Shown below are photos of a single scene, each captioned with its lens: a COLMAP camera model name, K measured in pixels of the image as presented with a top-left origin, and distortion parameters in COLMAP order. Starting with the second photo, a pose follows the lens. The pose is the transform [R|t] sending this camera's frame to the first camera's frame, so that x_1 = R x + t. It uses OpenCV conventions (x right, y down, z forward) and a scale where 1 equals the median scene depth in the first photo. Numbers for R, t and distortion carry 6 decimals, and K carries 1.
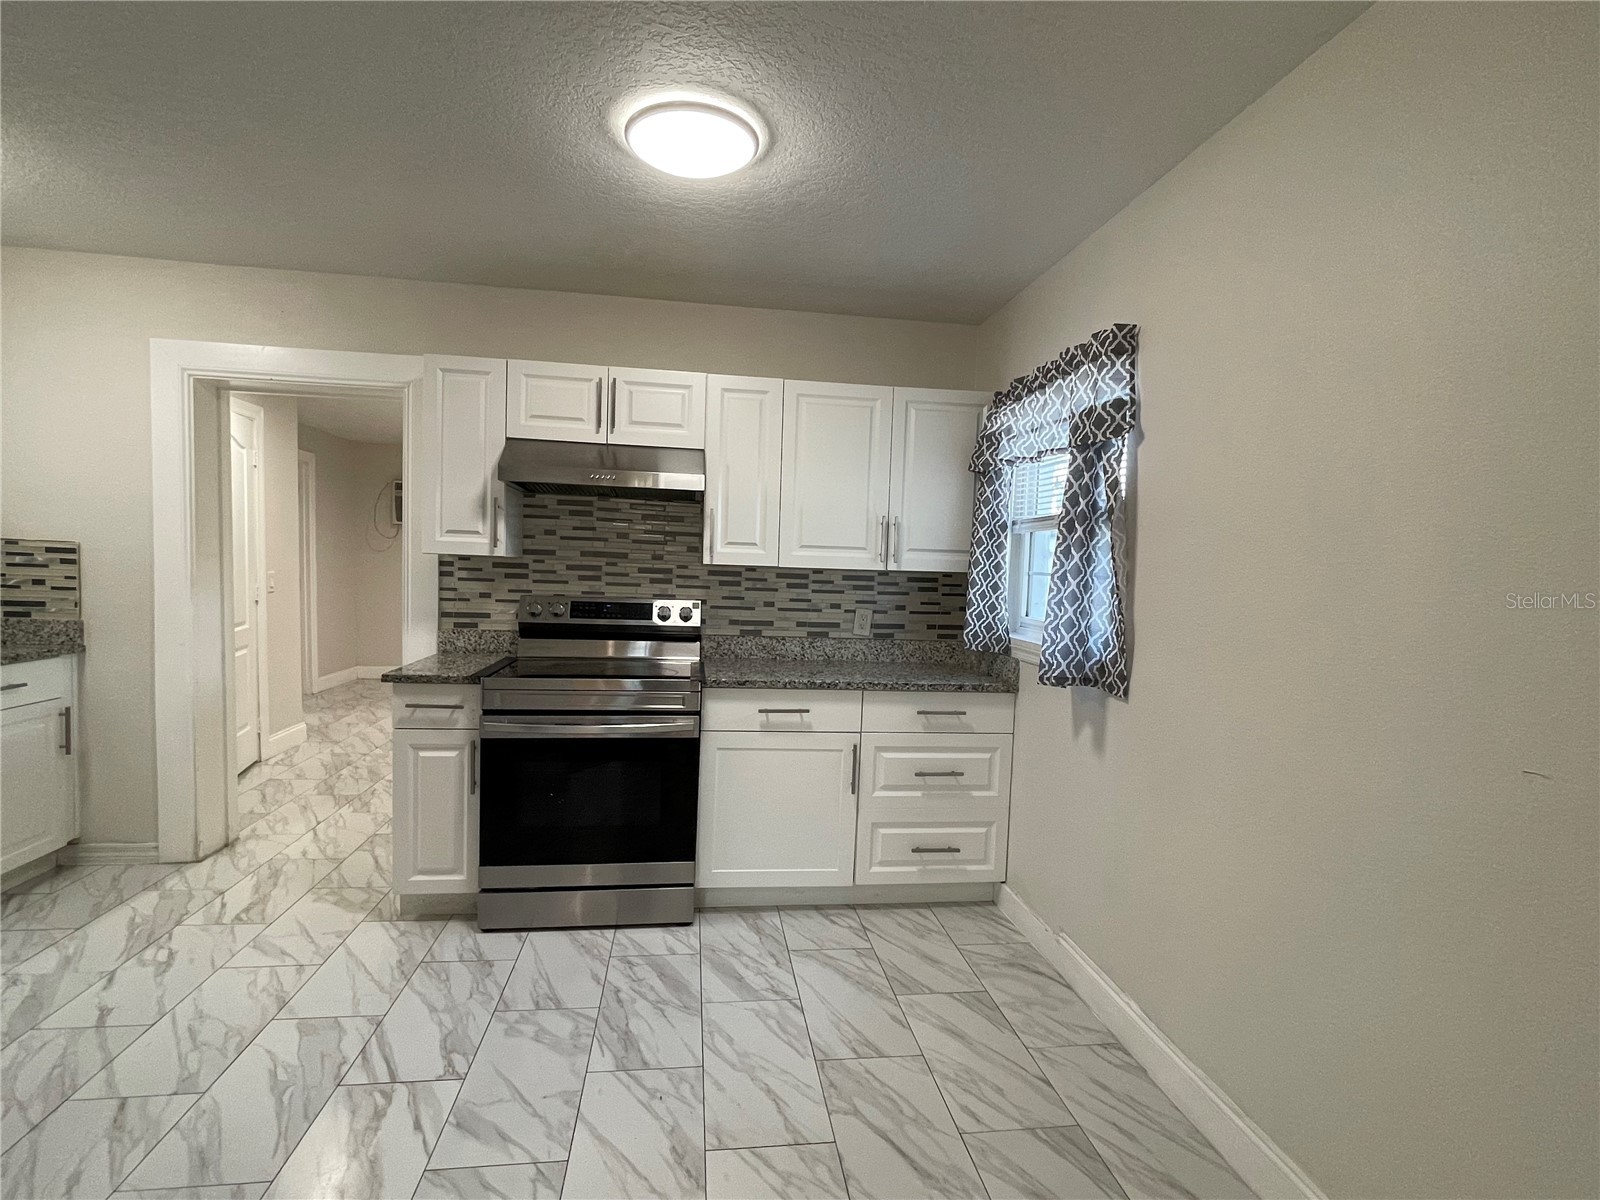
lens RADIAL K [[780.7, 0, 799.2], [0, 780.7, 613.7], [0, 0, 1]] dist [-0.010380, 0.012051]
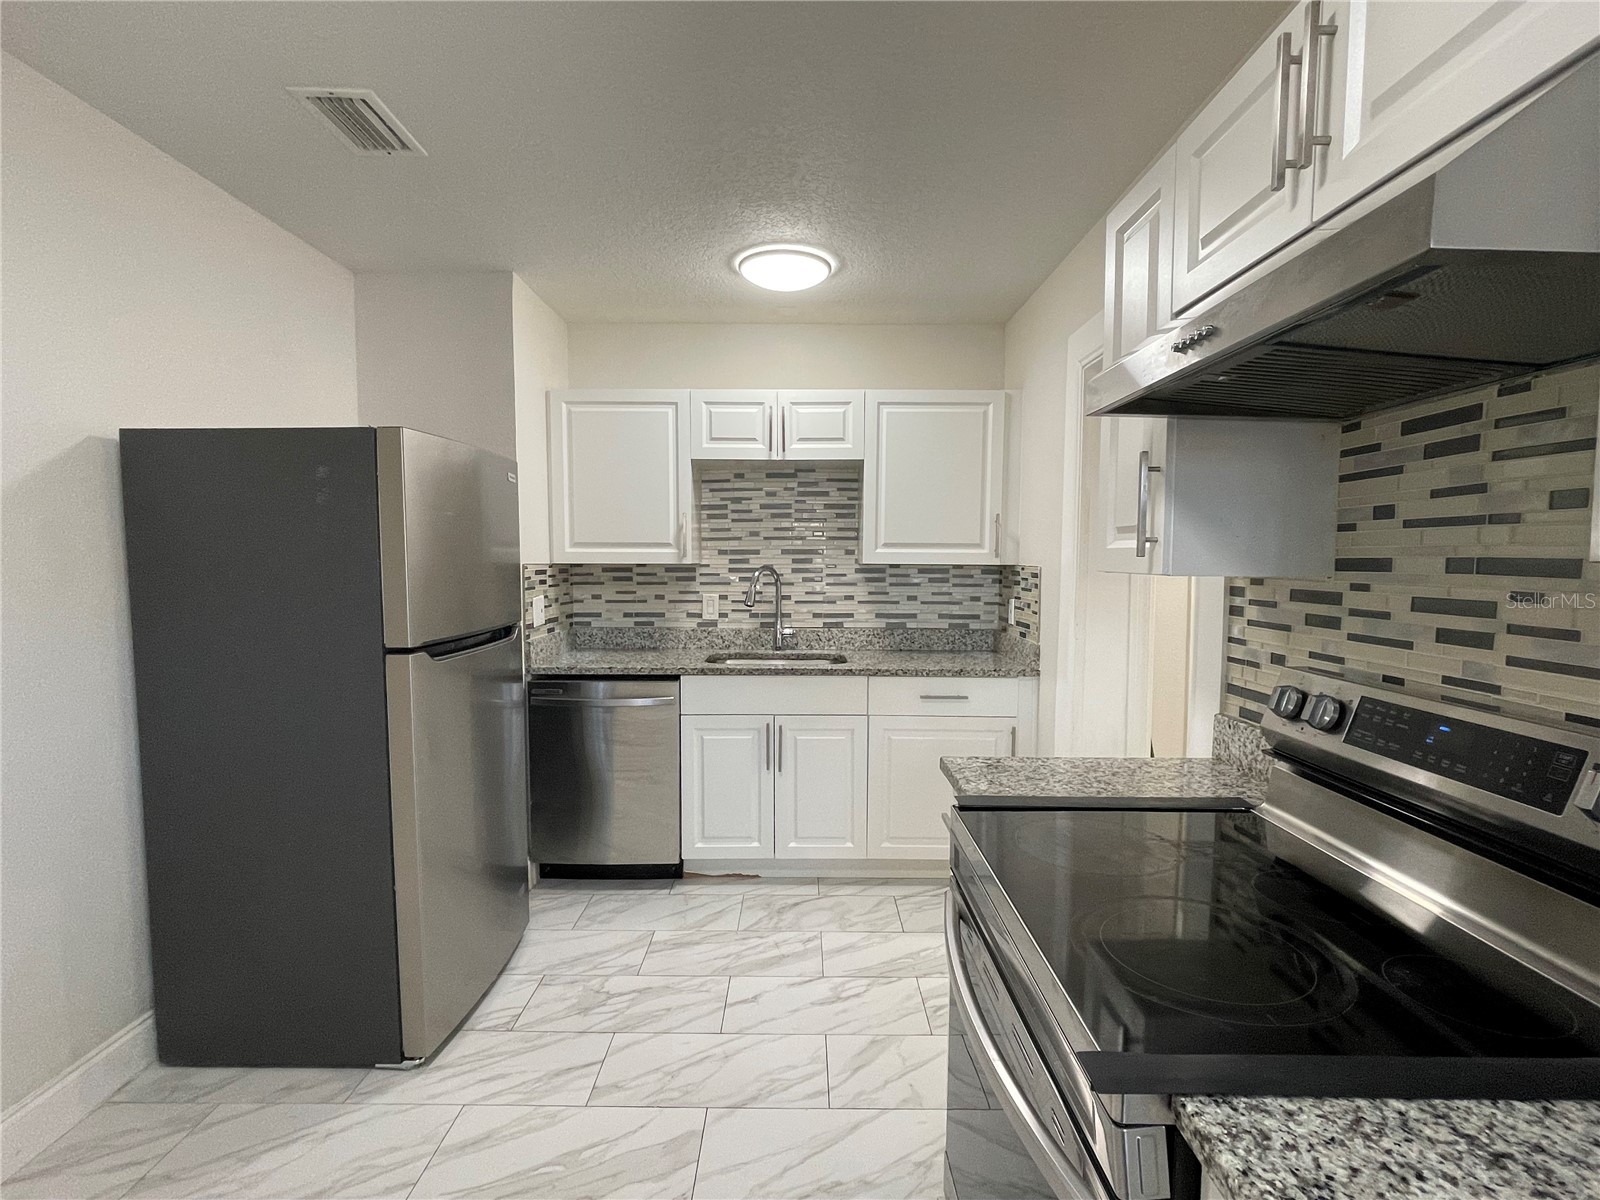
lens RADIAL K [[780.7, 0, 799.2], [0, 780.7, 613.7], [0, 0, 1]] dist [-0.010380, 0.012051]
pose [[-0.136365, 0.034657, -0.990052, 0.099788], [-0.077978, 0.995912, 0.045602, -0.049966], [0.987585, 0.083421, -0.133105, 0.775843]]
